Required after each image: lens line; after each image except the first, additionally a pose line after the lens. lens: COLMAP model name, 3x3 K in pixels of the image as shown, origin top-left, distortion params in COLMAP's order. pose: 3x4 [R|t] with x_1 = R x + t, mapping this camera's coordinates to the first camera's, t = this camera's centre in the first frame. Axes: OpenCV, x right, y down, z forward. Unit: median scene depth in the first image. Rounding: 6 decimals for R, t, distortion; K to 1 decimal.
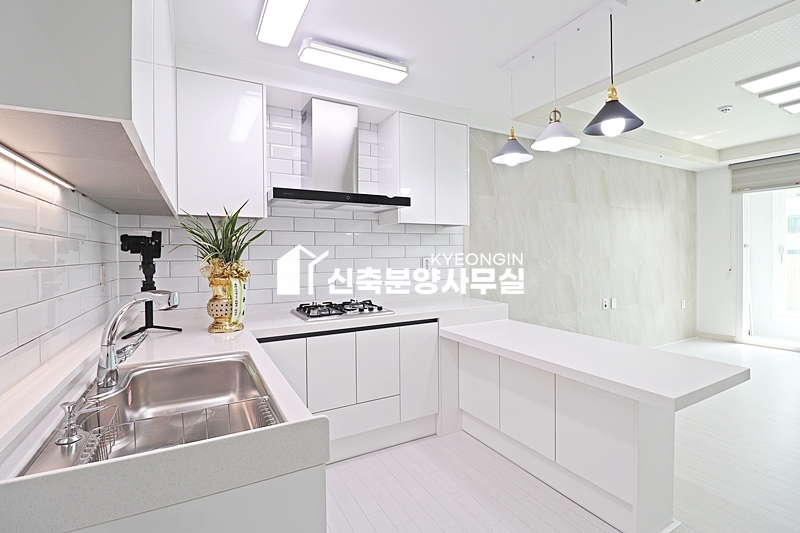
lens RADIAL K [[371.5, 0, 400.1], [0, 371.5, 259.9], [0, 0, 1]] dist [0.000014, -0.013836]
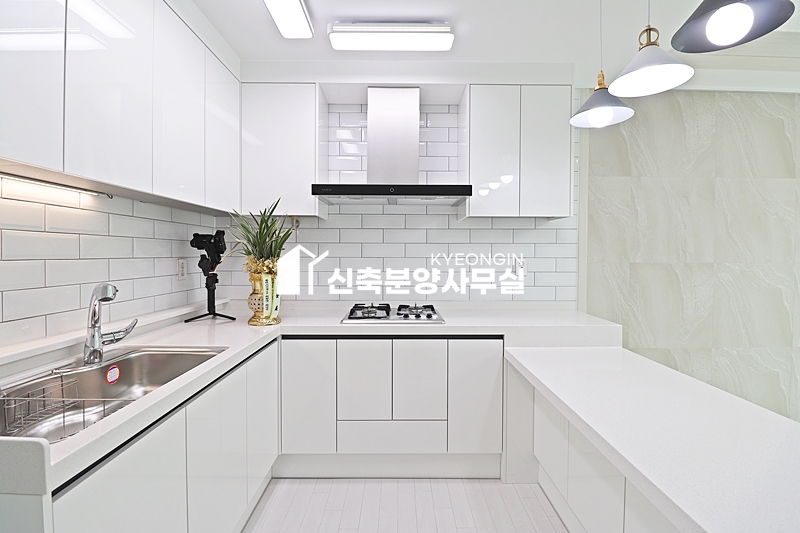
lens RADIAL K [[368.5, 0, 400.4], [0, 368.5, 259.7], [0, 0, 1]] dist [-0.001765, -0.012718]
pose [[0.880265, 0.021301, -0.474005, 0.242132], [-0.019812, 0.999771, 0.008135, -0.004862], [0.474069, 0.002230, 0.880485, 0.177392]]
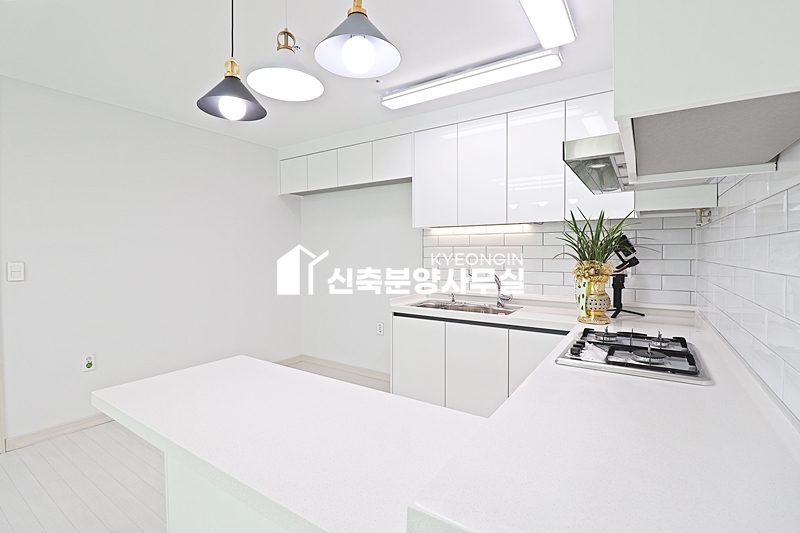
lens RADIAL K [[368.5, 0, 400.4], [0, 368.5, 259.7], [0, 0, 1]] dist [-0.001765, -0.012718]
pose [[-0.882292, 0.019833, -0.470285, 0.379455], [0.002463, 0.999293, 0.037522, -0.028410], [0.470697, 0.031947, -0.881716, 1.143113]]
